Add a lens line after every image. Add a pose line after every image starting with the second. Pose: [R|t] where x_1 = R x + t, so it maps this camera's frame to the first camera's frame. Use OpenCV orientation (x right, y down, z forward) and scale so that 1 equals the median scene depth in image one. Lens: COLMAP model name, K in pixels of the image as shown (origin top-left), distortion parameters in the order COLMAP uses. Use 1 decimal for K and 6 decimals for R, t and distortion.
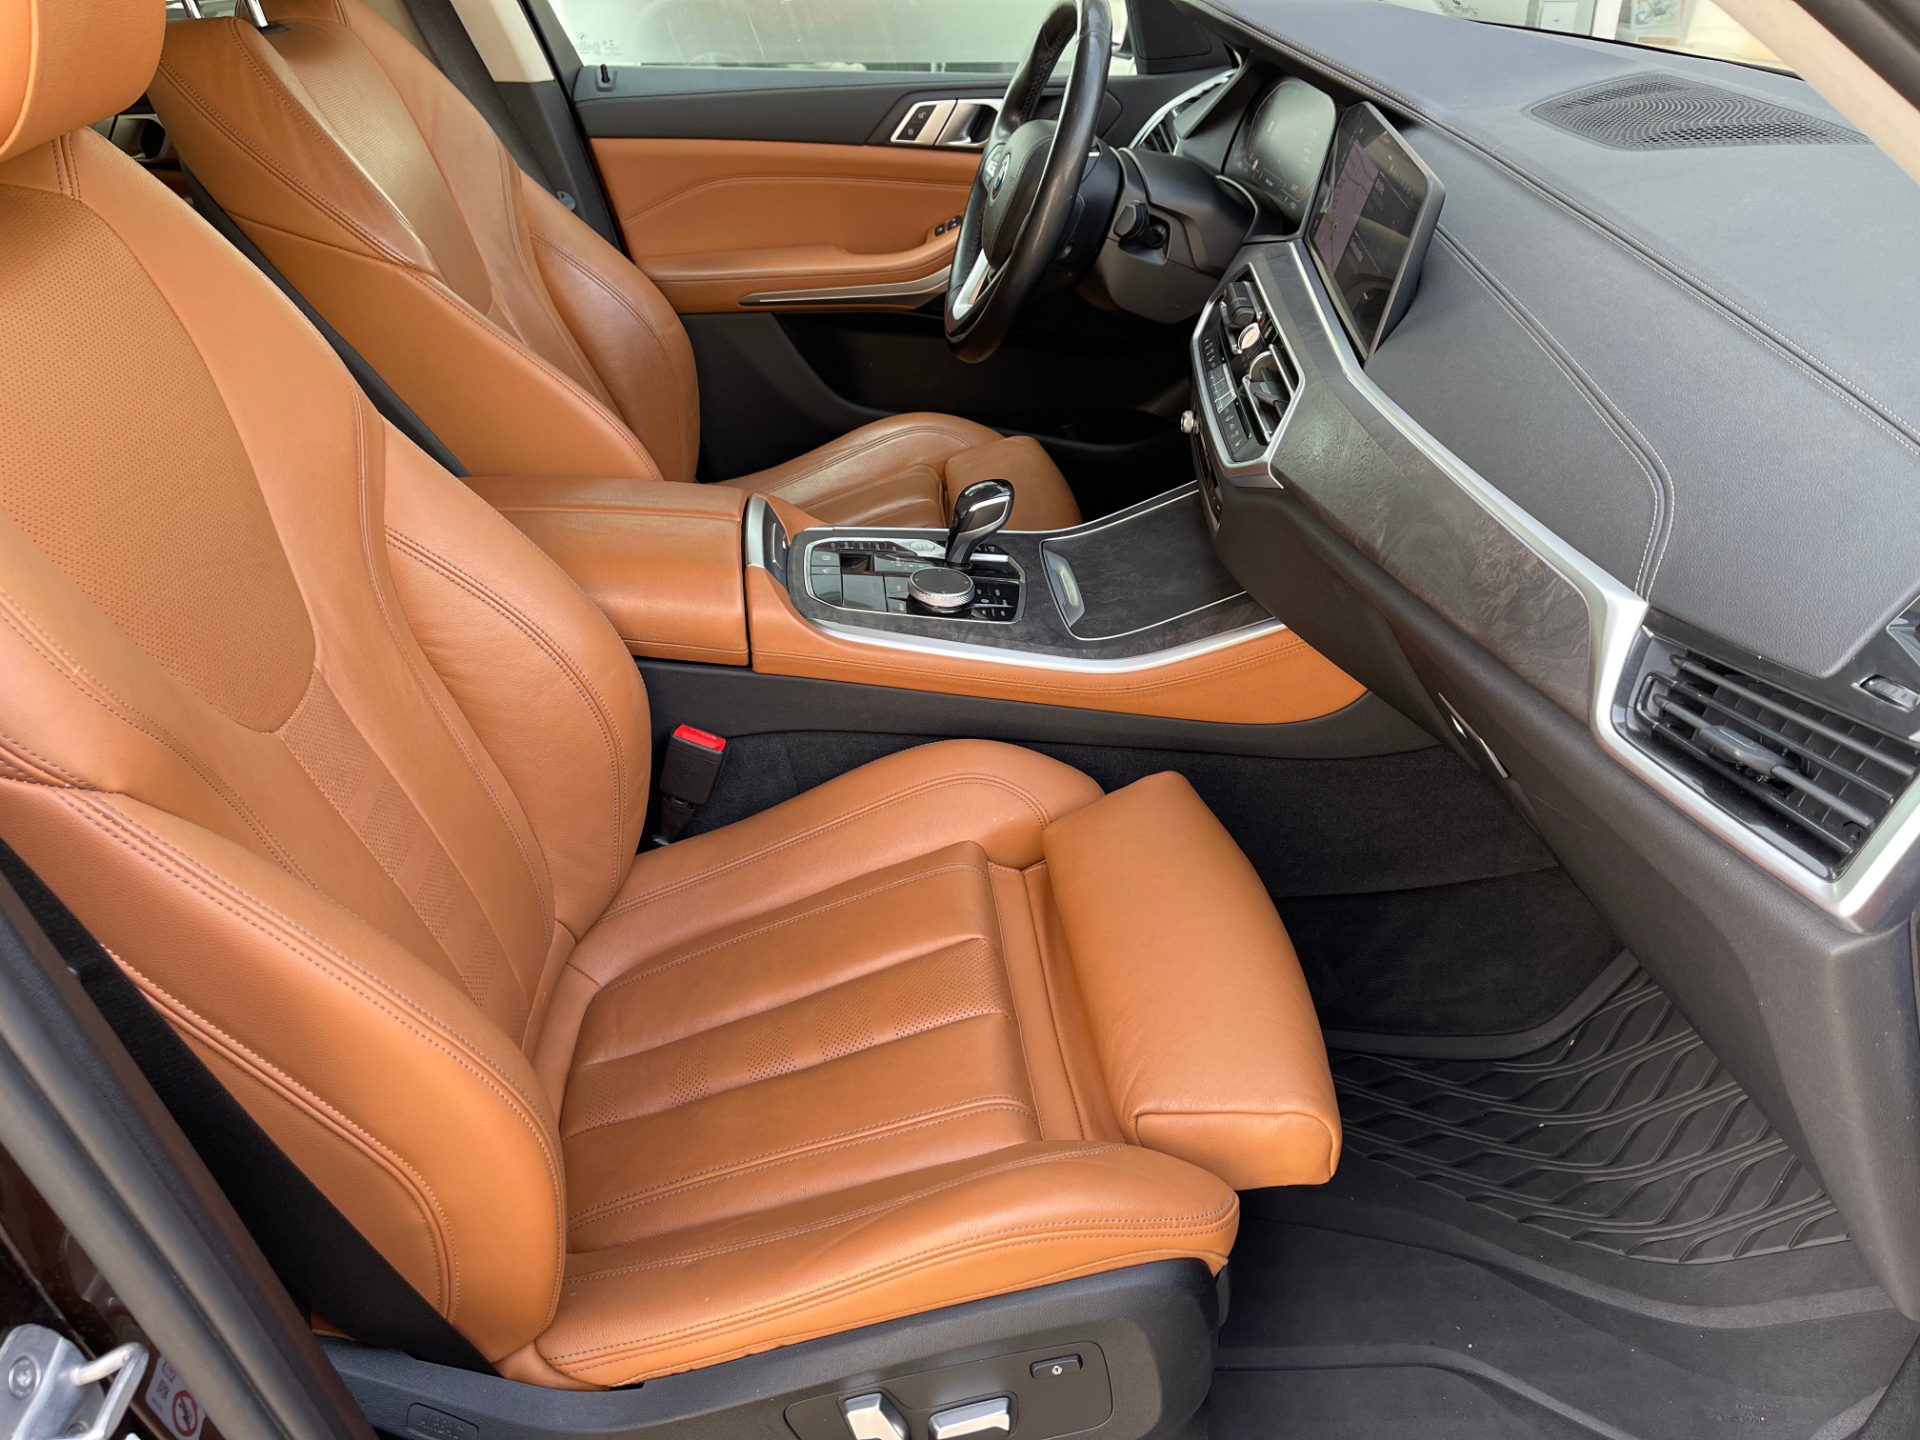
lens RADIAL K [[1470.8, 0, 953.1], [0, 1470.8, 703.4], [0, 0, 1]] dist [0.054484, -0.066970]
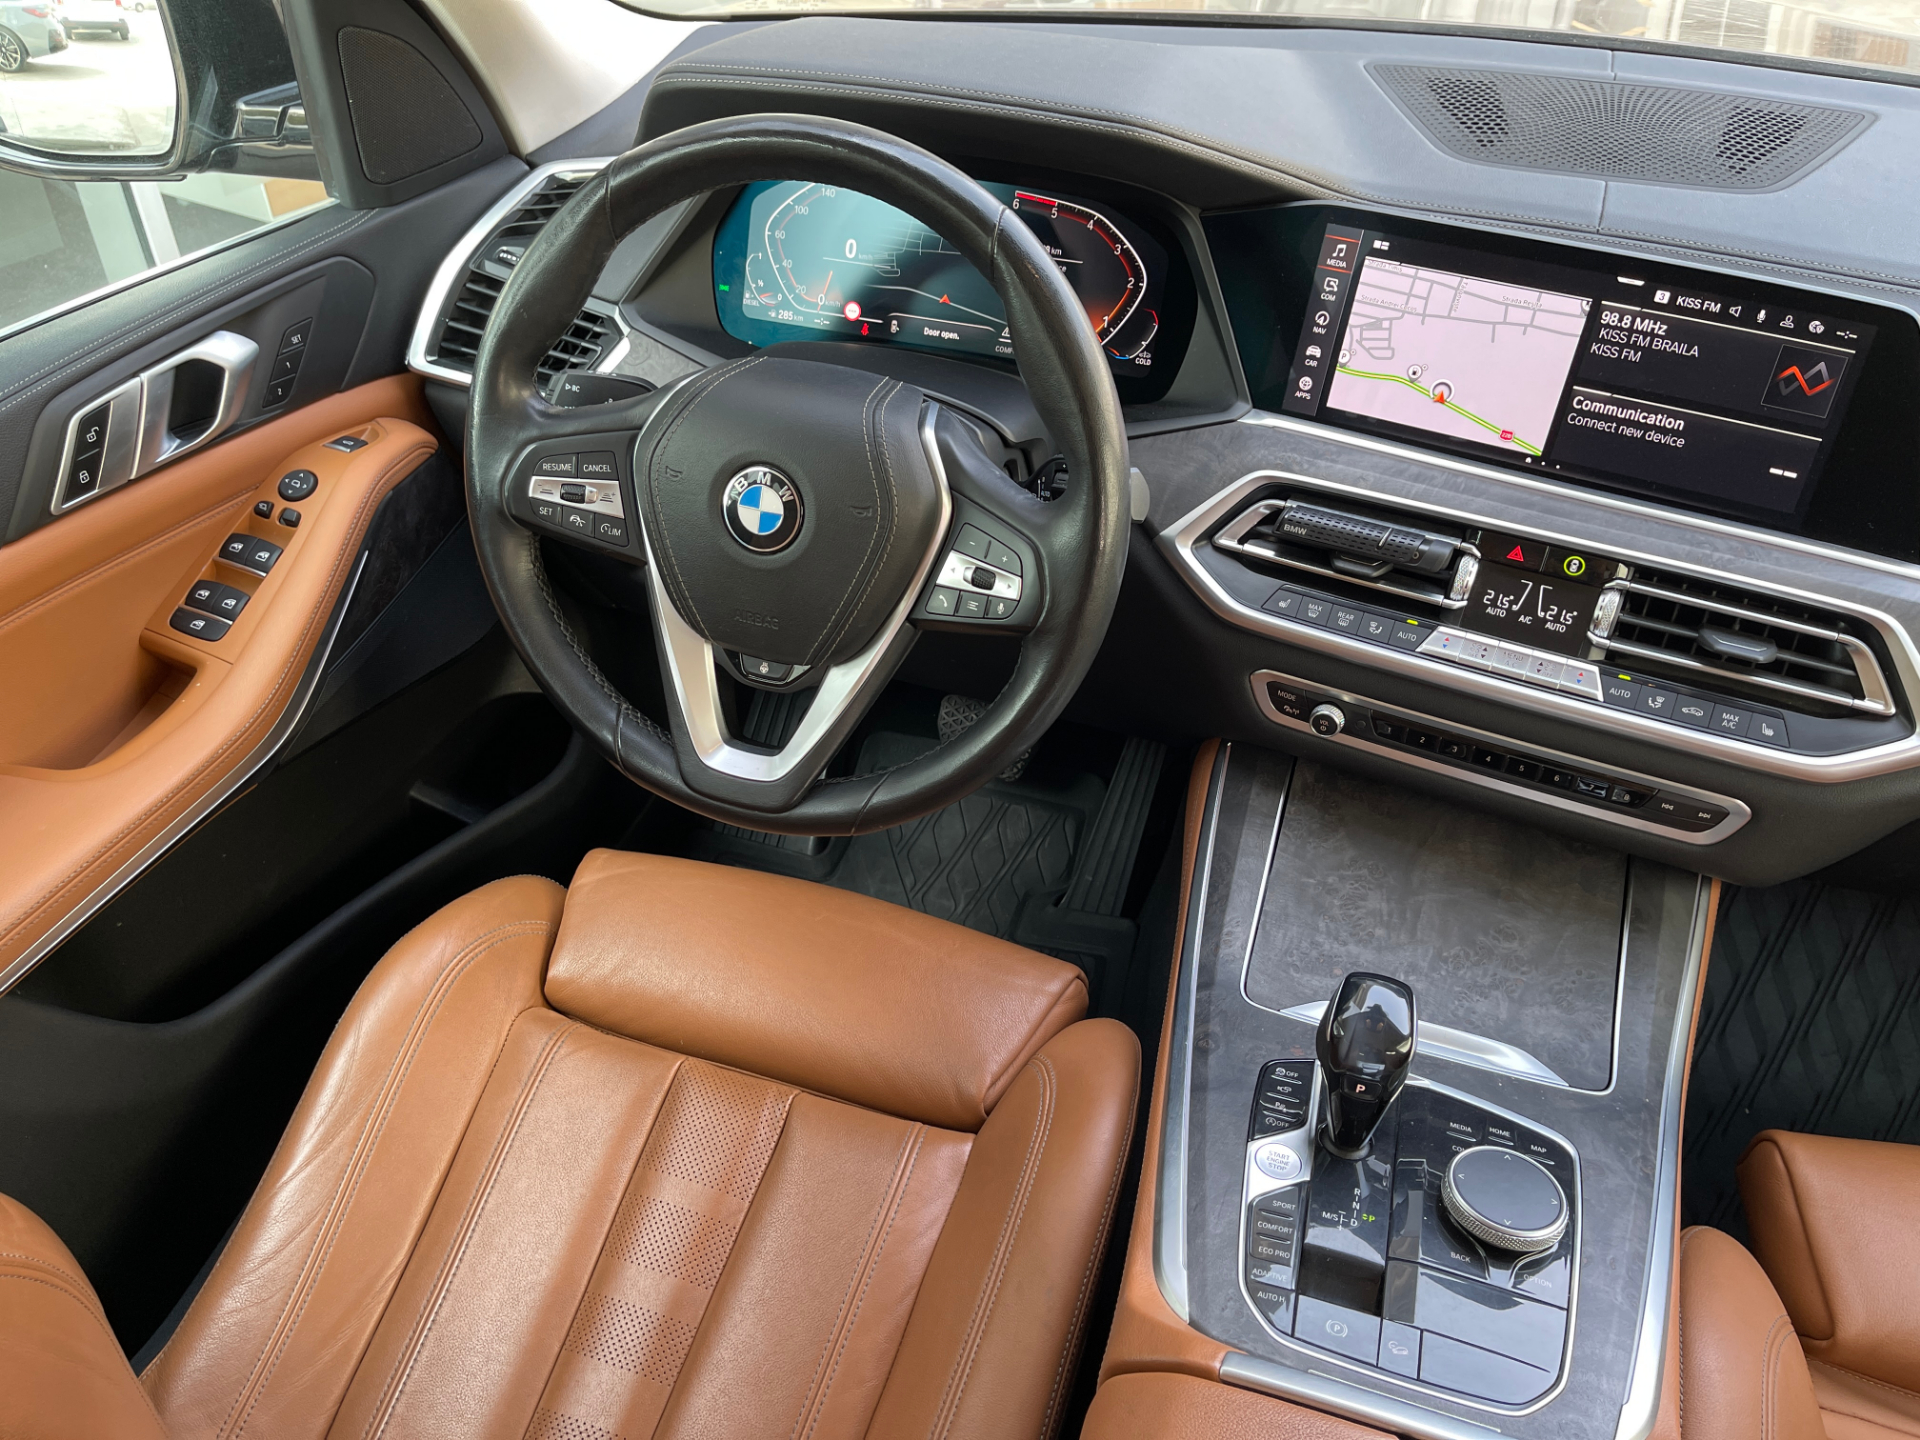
lens RADIAL K [[1470.8, 0, 941.7], [0, 1470.8, 734.4], [0, 0, 1]] dist [0.054484, -0.066970]
pose [[0.412631, -0.546781, 0.728537, -0.420287], [0.451691, 0.817364, 0.357618, -0.531019], [-0.791019, 0.181509, 0.584246, 0.797769]]
